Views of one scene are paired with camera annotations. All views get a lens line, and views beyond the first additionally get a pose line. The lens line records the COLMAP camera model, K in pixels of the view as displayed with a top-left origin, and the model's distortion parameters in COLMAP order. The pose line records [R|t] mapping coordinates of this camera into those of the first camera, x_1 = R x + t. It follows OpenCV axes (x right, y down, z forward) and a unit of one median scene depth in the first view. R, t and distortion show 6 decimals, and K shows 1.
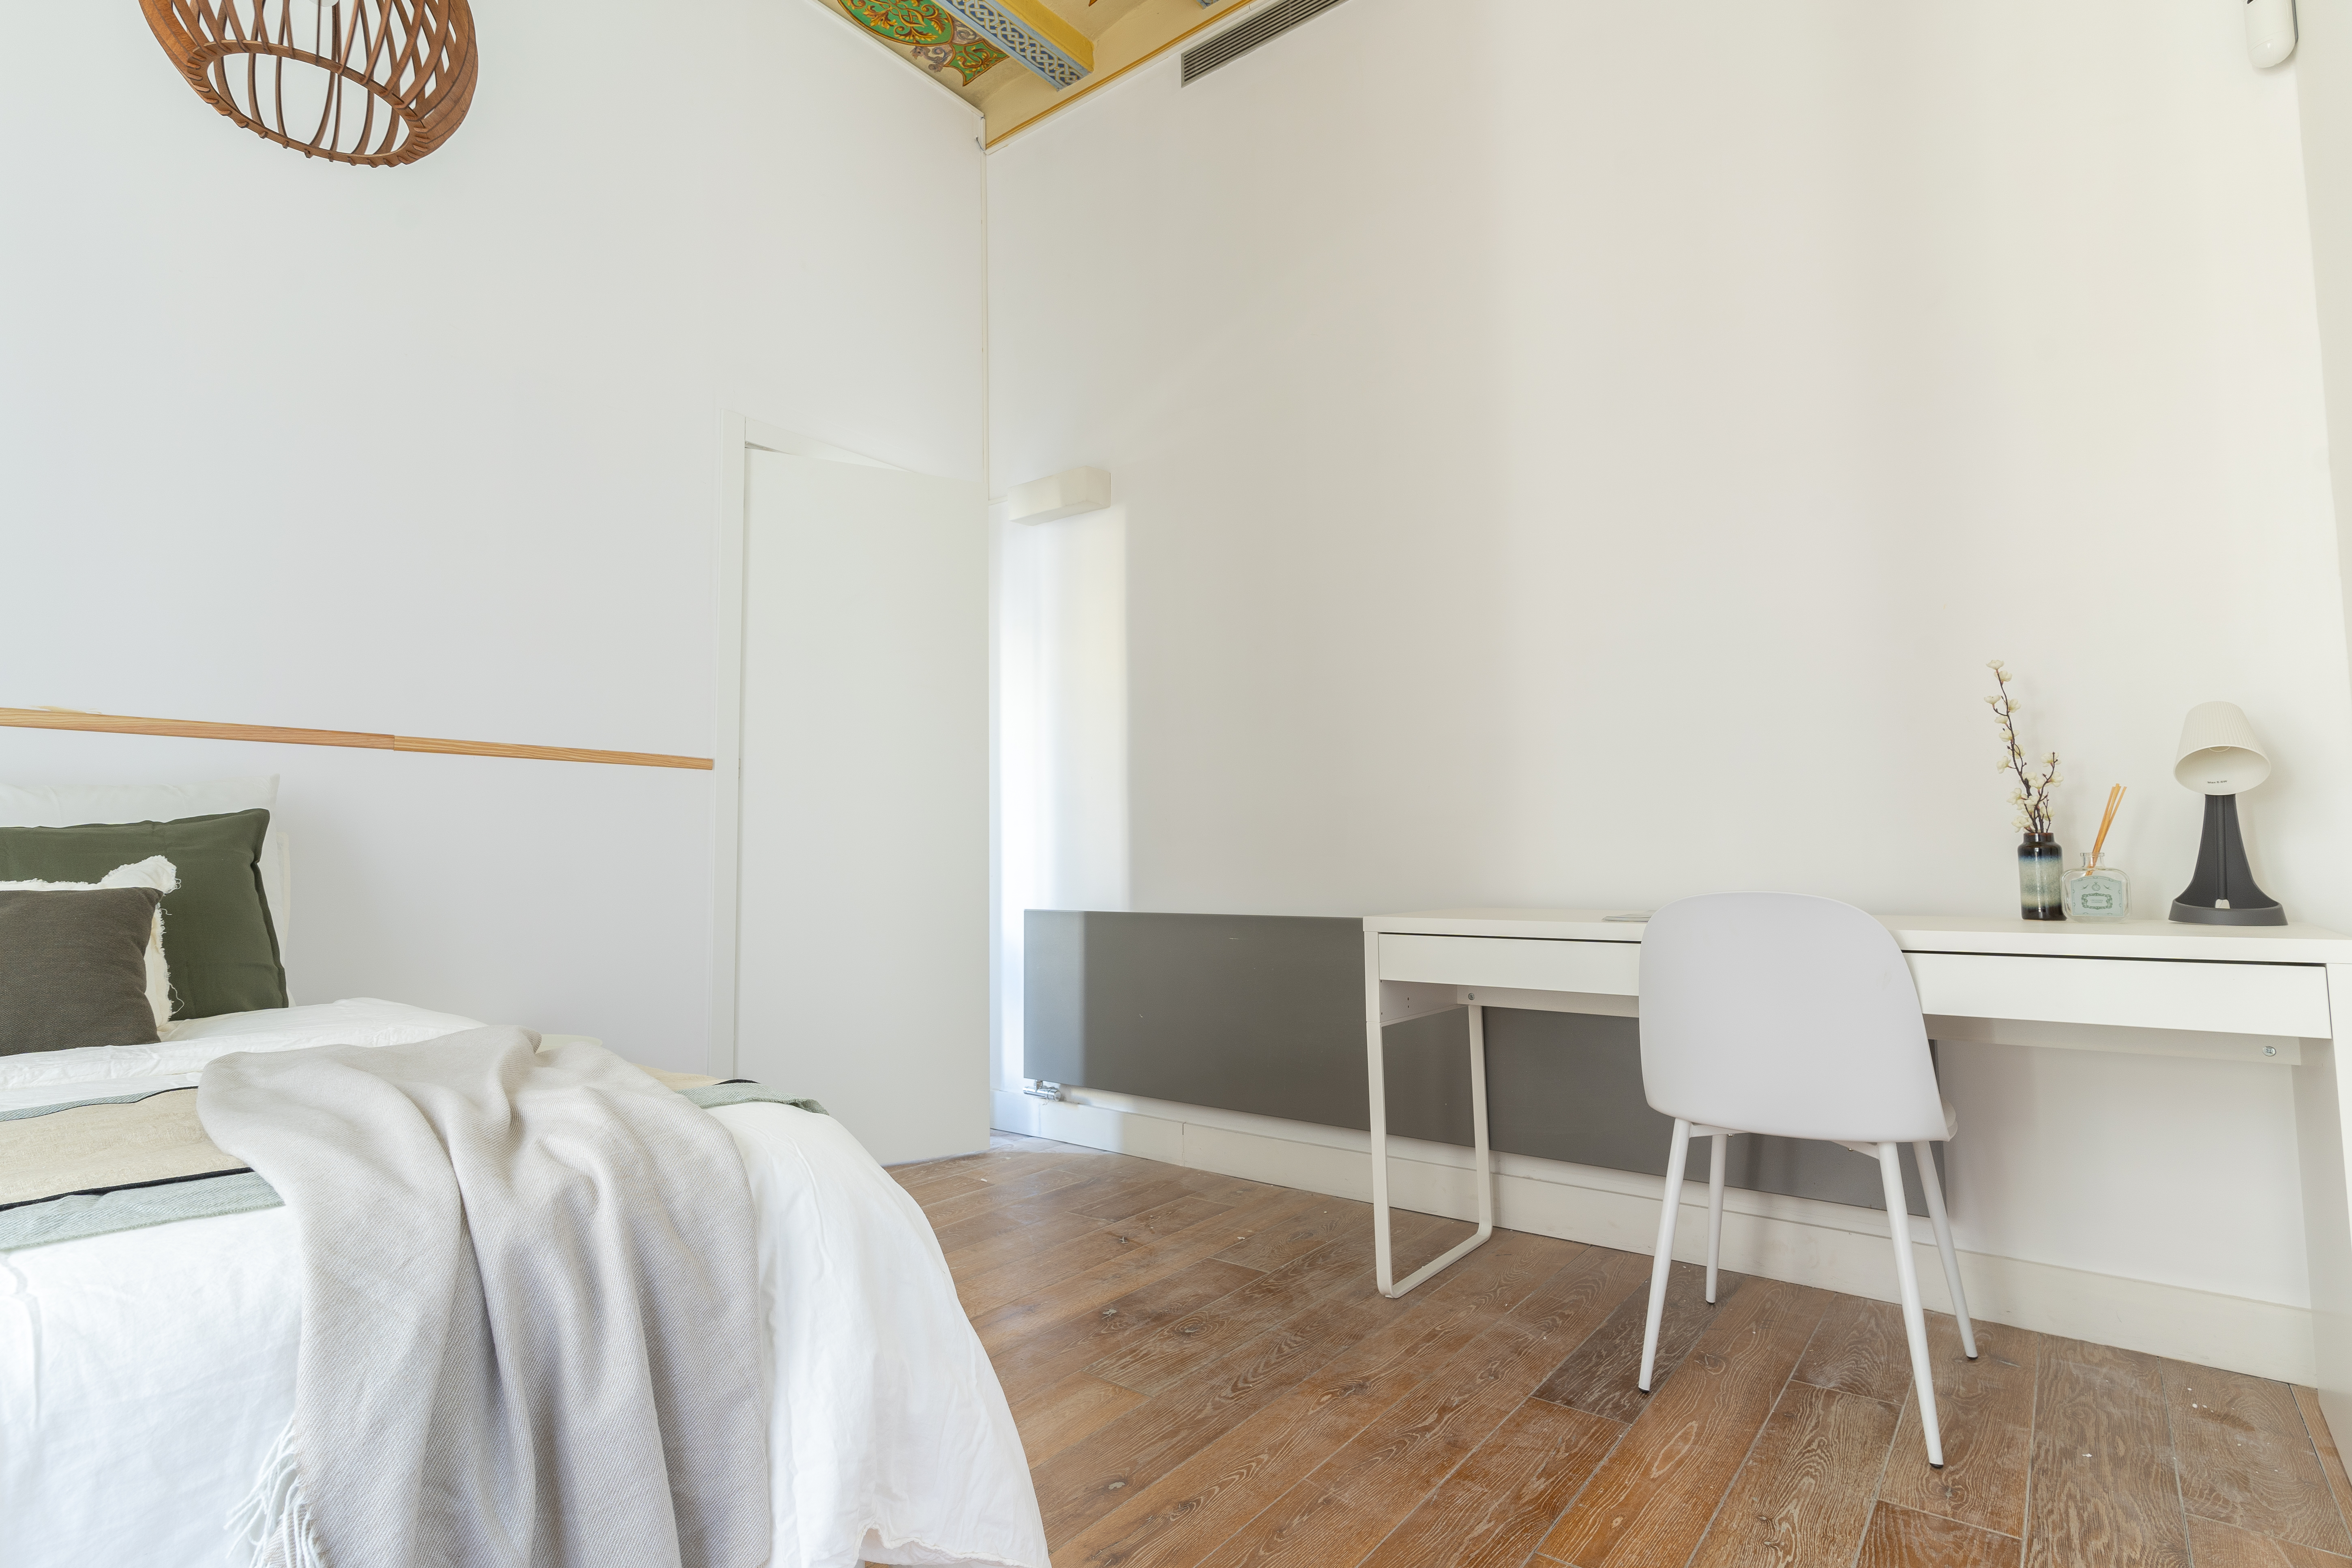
lens RADIAL K [[1170.5, 0, 1150.9], [0, 1170.5, 779.7], [0, 0, 1]] dist [0.002691, -0.001038]
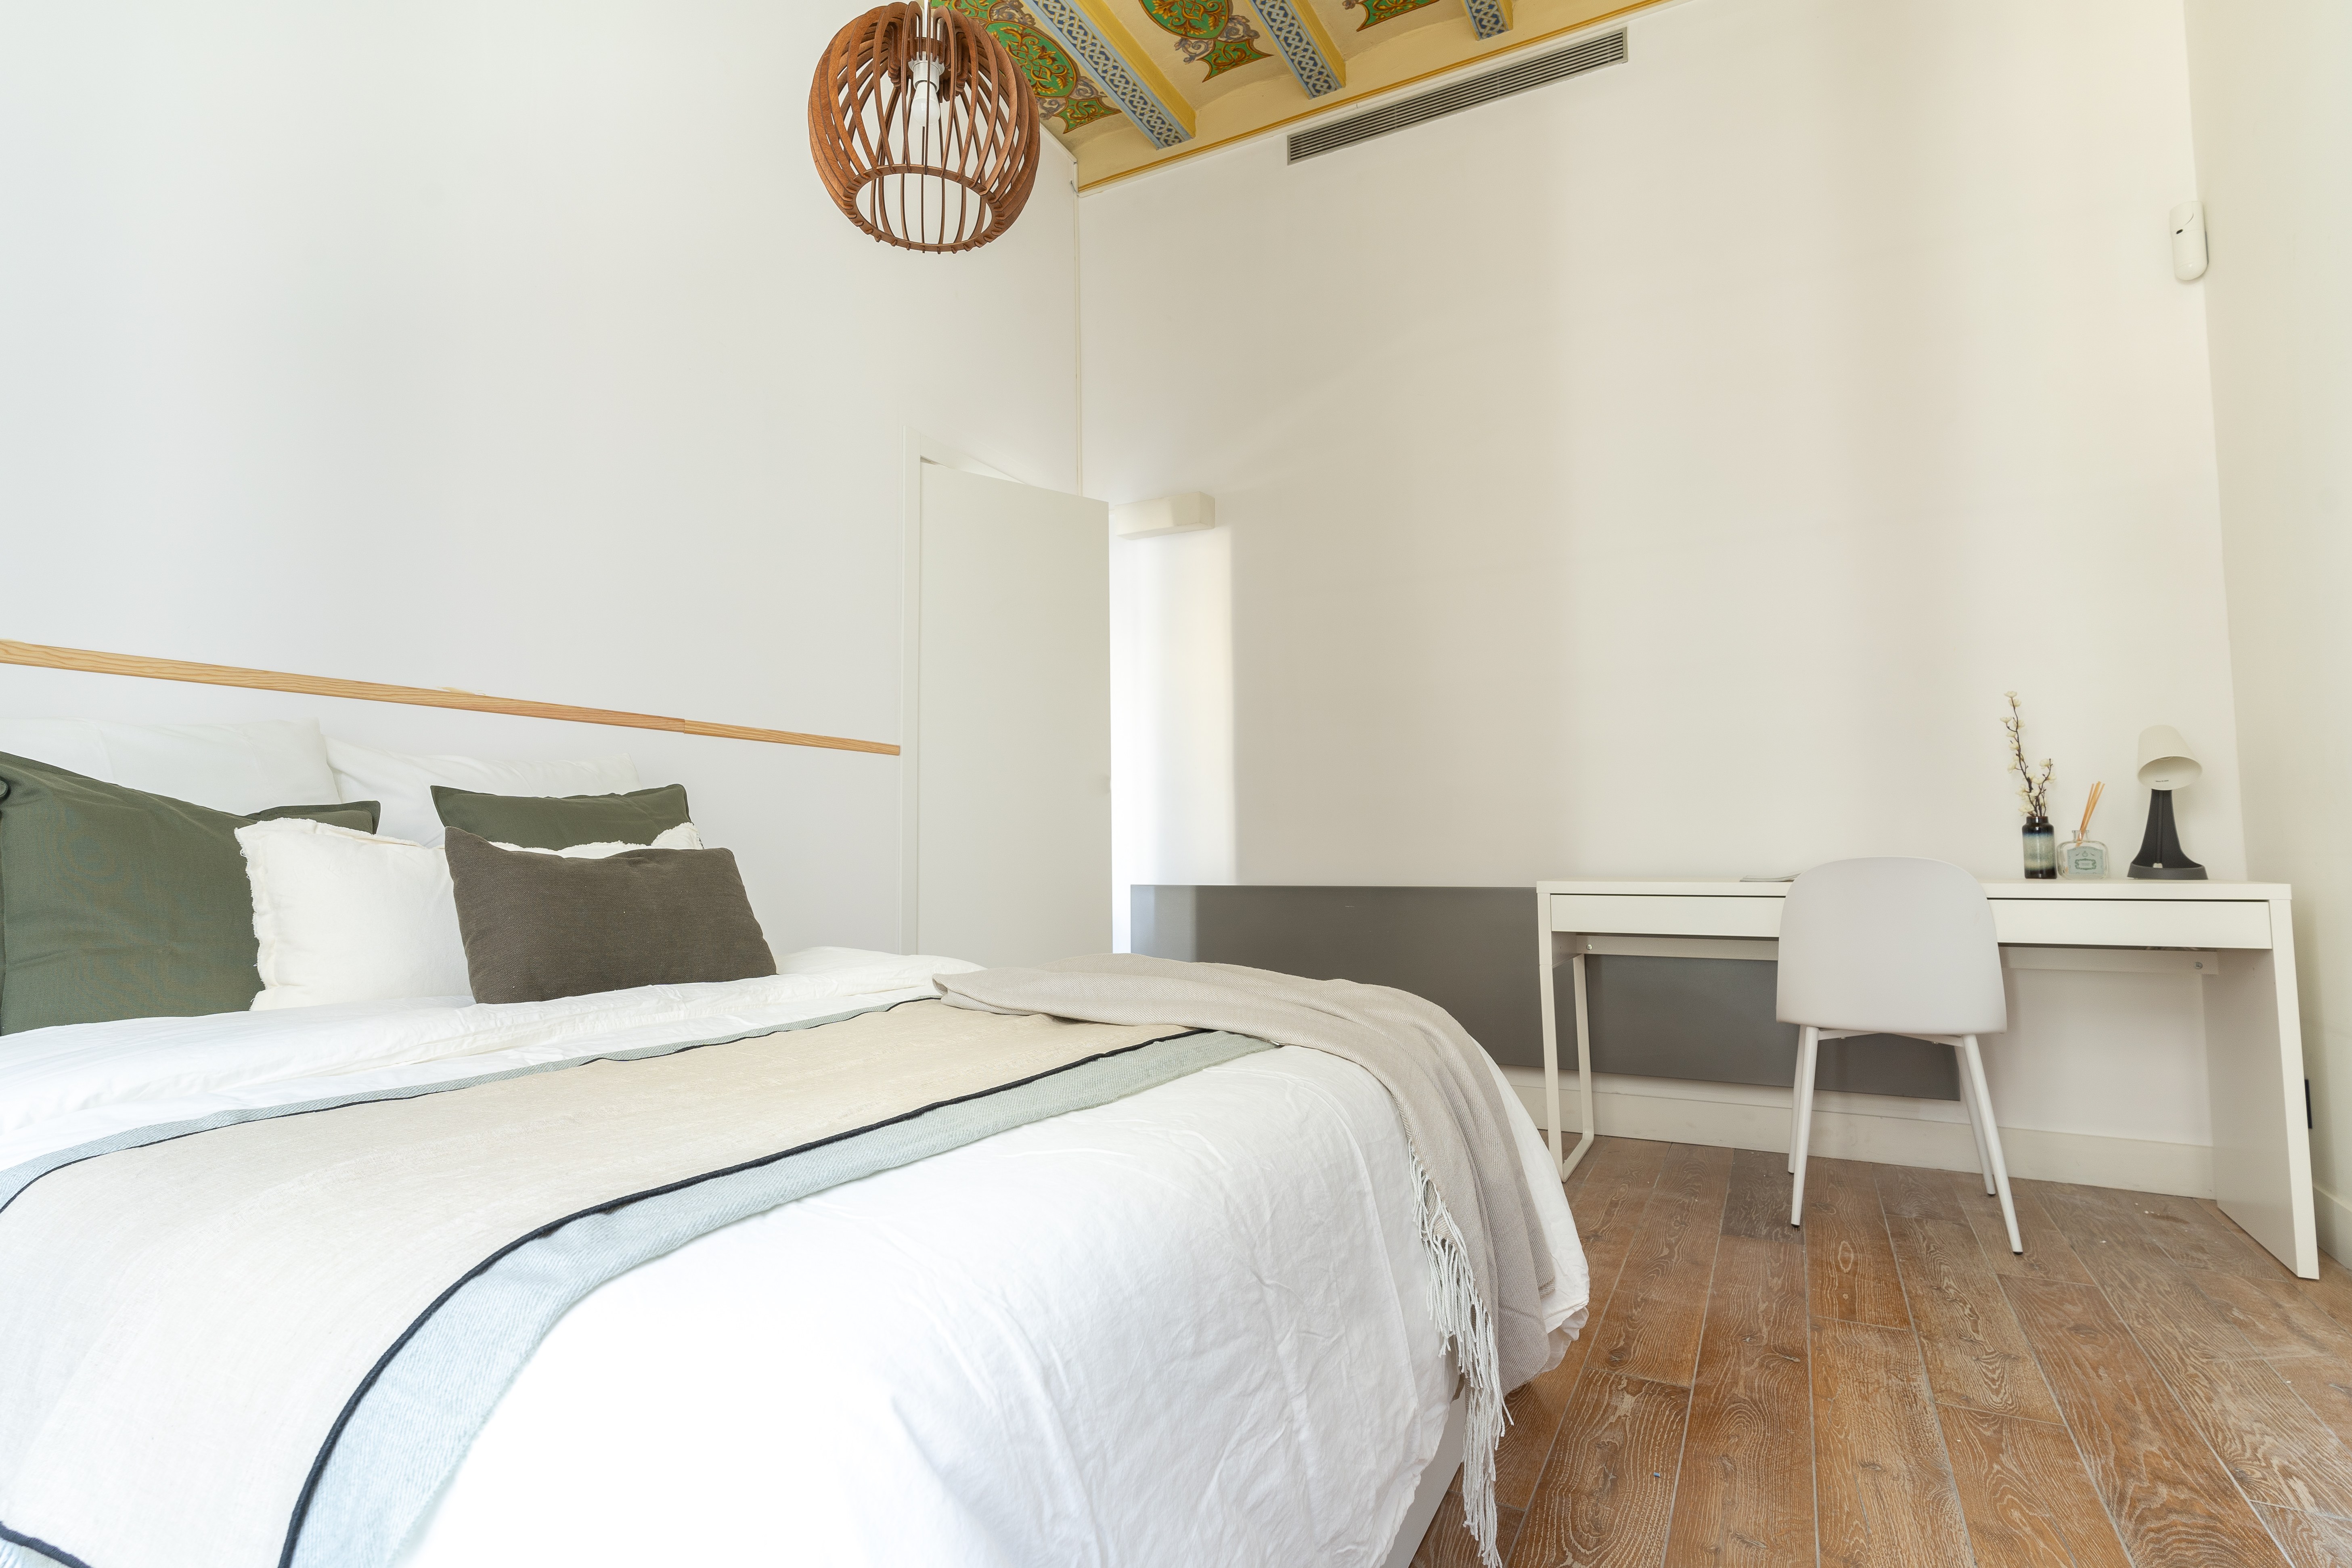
lens RADIAL K [[1176.3, 0, 1141.9], [0, 1176.3, 775.3], [0, 0, 1]] dist [0.000070, -0.000001]
pose [[0.985563, 0.012667, 0.168832, -0.528218], [-0.013417, 0.999905, 0.003302, 0.006447], [-0.168774, -0.005519, 0.985639, -0.197309]]
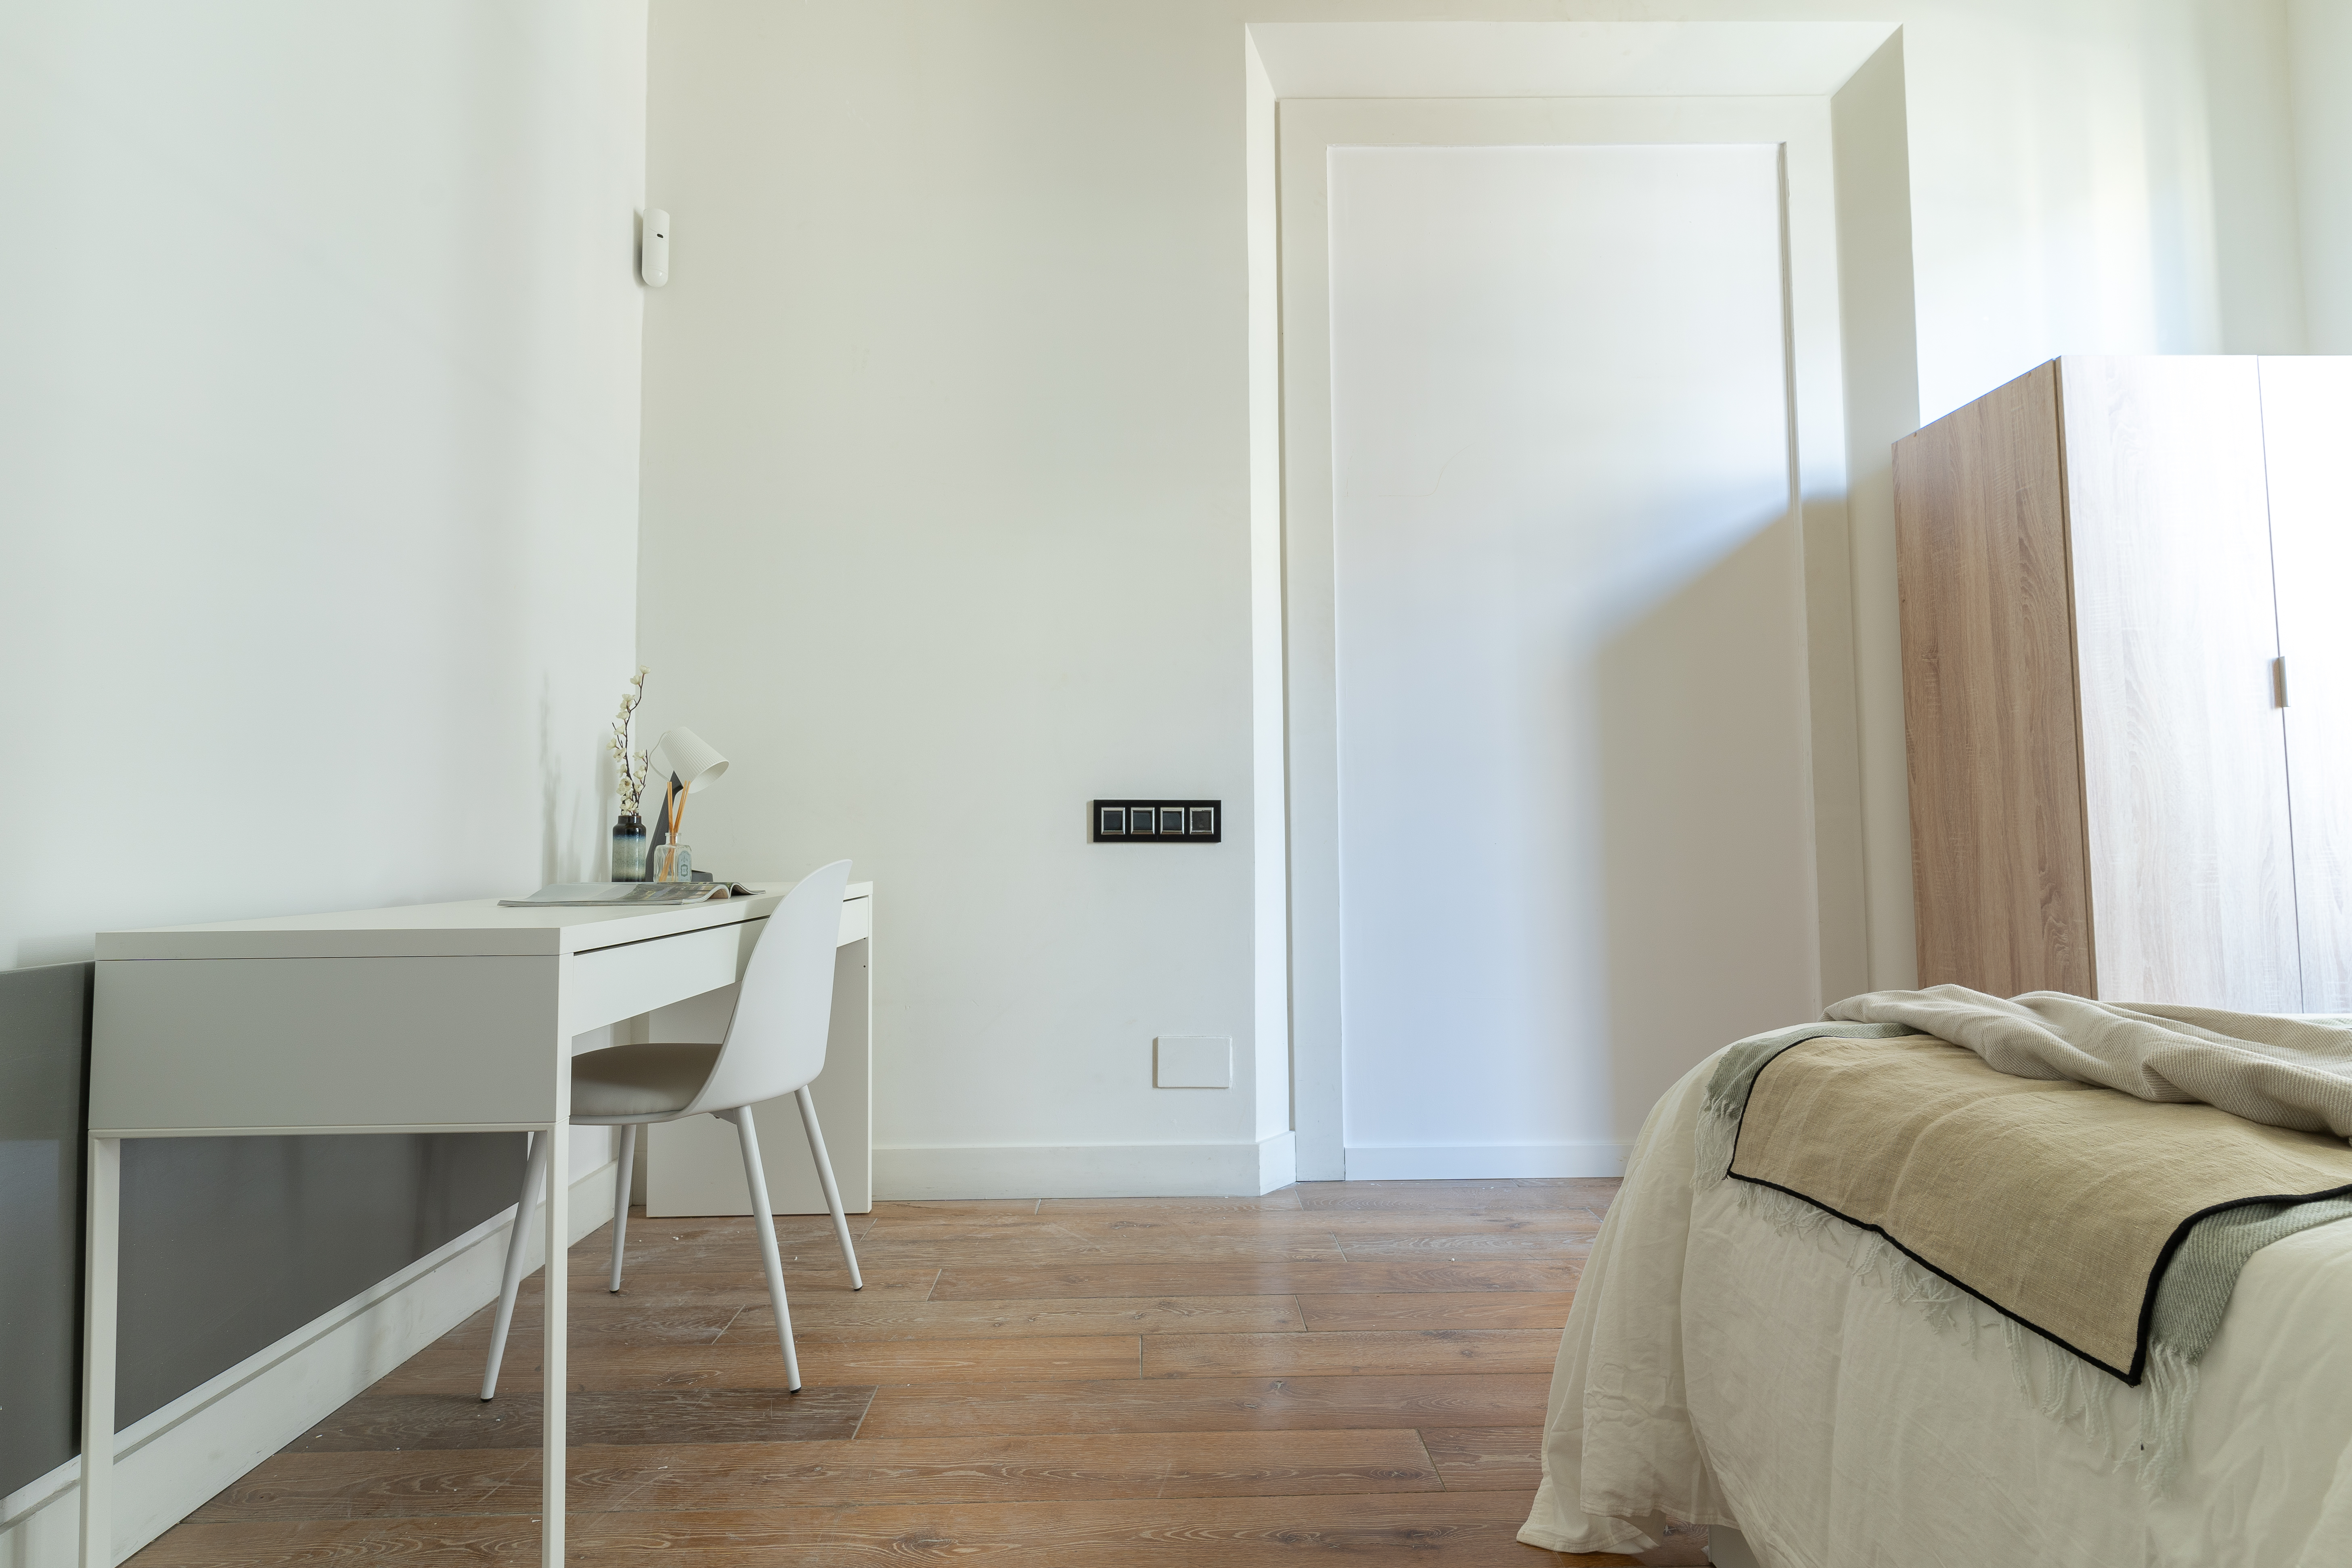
lens RADIAL K [[1142.9, 0, 1171.1], [0, 1142.9, 774.7], [0, 0, 1]] dist [0.001237, -0.000852]
pose [[-0.645350, 0.063336, 0.761257, -0.479626], [-0.033285, 0.993279, -0.110857, 0.114234], [-0.763161, -0.096880, -0.638904, 1.328224]]
